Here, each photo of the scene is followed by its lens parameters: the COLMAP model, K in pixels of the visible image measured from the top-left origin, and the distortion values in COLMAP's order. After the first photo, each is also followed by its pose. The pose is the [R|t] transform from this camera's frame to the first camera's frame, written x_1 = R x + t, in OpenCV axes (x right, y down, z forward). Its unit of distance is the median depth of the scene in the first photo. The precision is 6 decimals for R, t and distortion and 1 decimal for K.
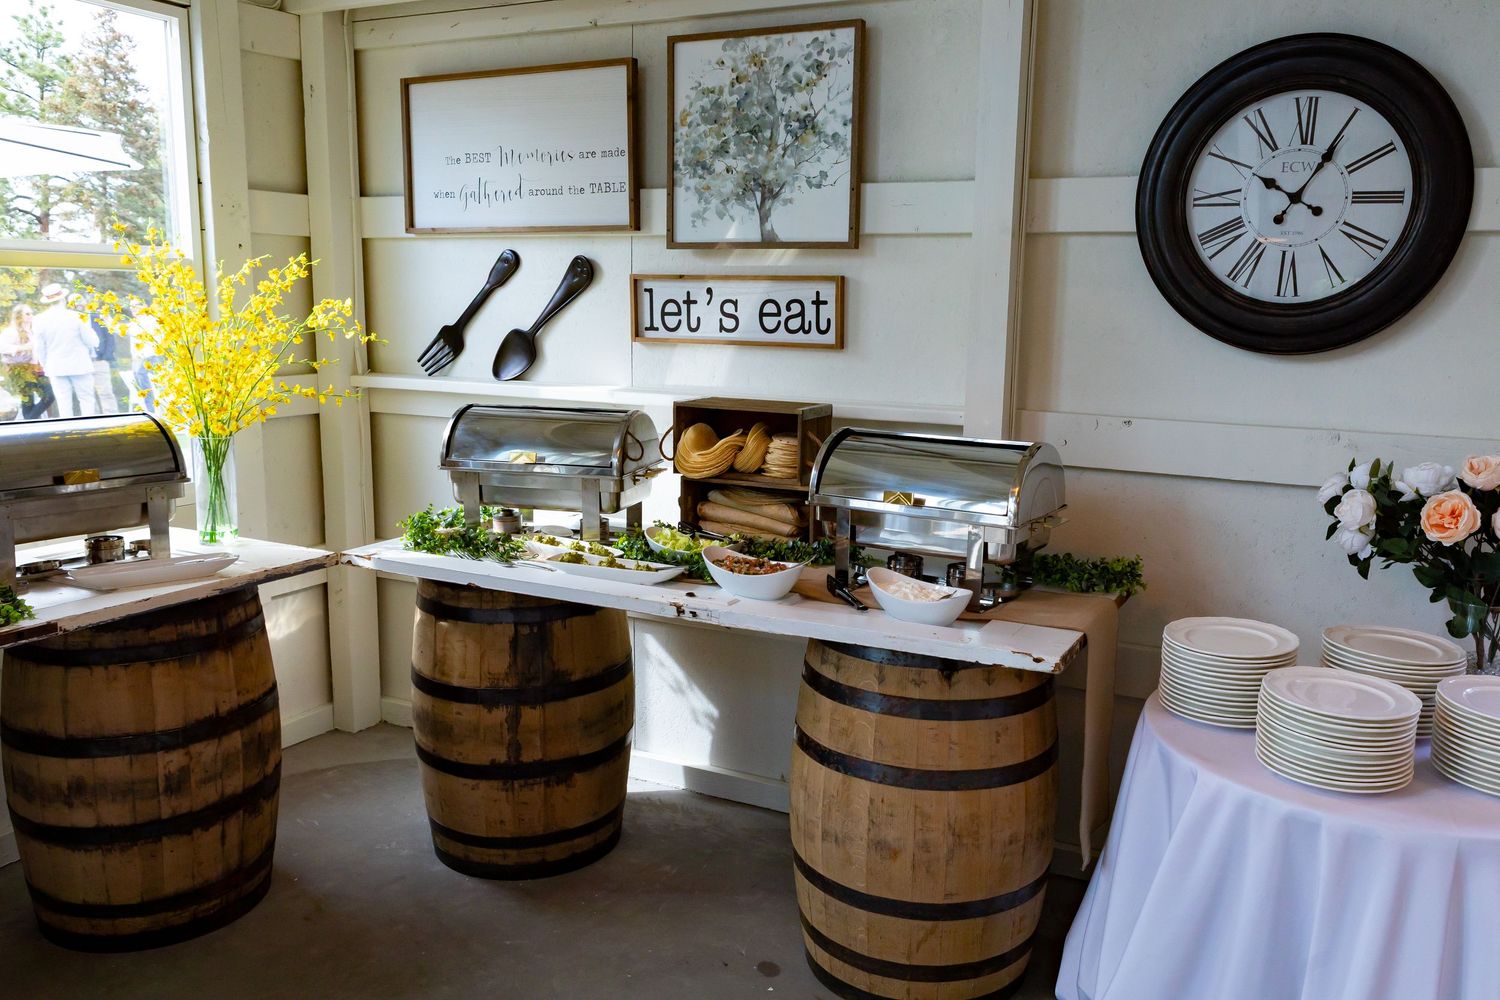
lens RADIAL K [[1156.6, 0, 750.0], [0, 1156.6, 500.0], [0, 0, 1]] dist [0.001886, 0.001437]
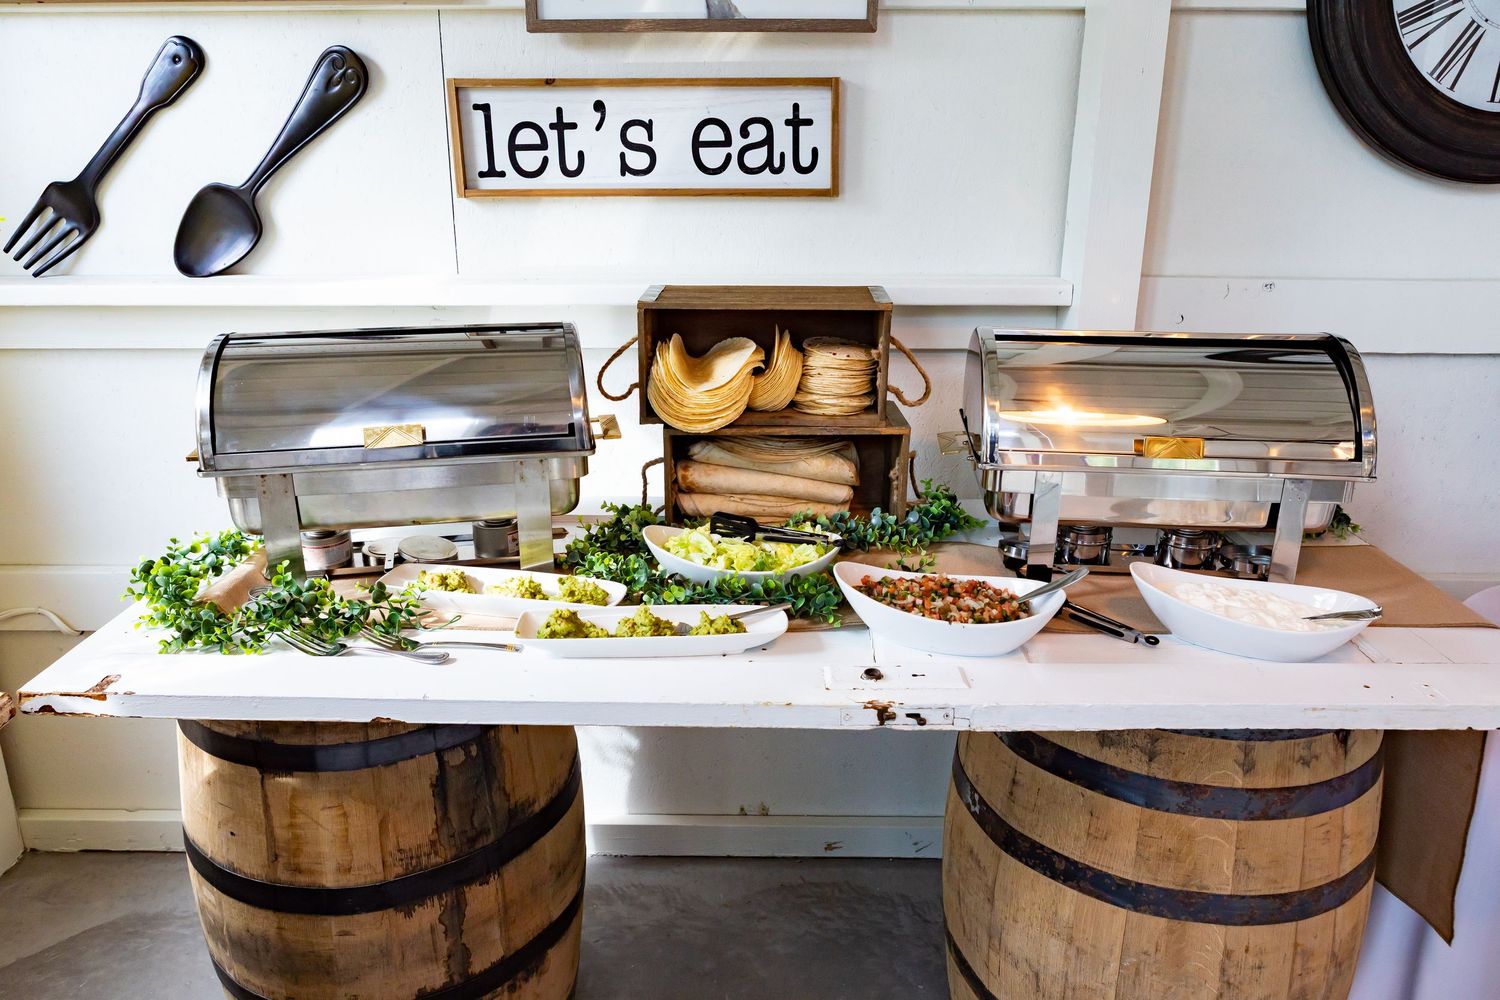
lens RADIAL K [[1074.8, 0, 749.2], [0, 1074.8, 488.7], [0, 0, 1]] dist [-0.015907, 0.004601]
pose [[0.899680, -0.150047, 0.409953, -0.236262], [0.091032, 0.982914, 0.159979, -0.070565], [-0.426953, -0.106611, 0.897967, 0.466840]]
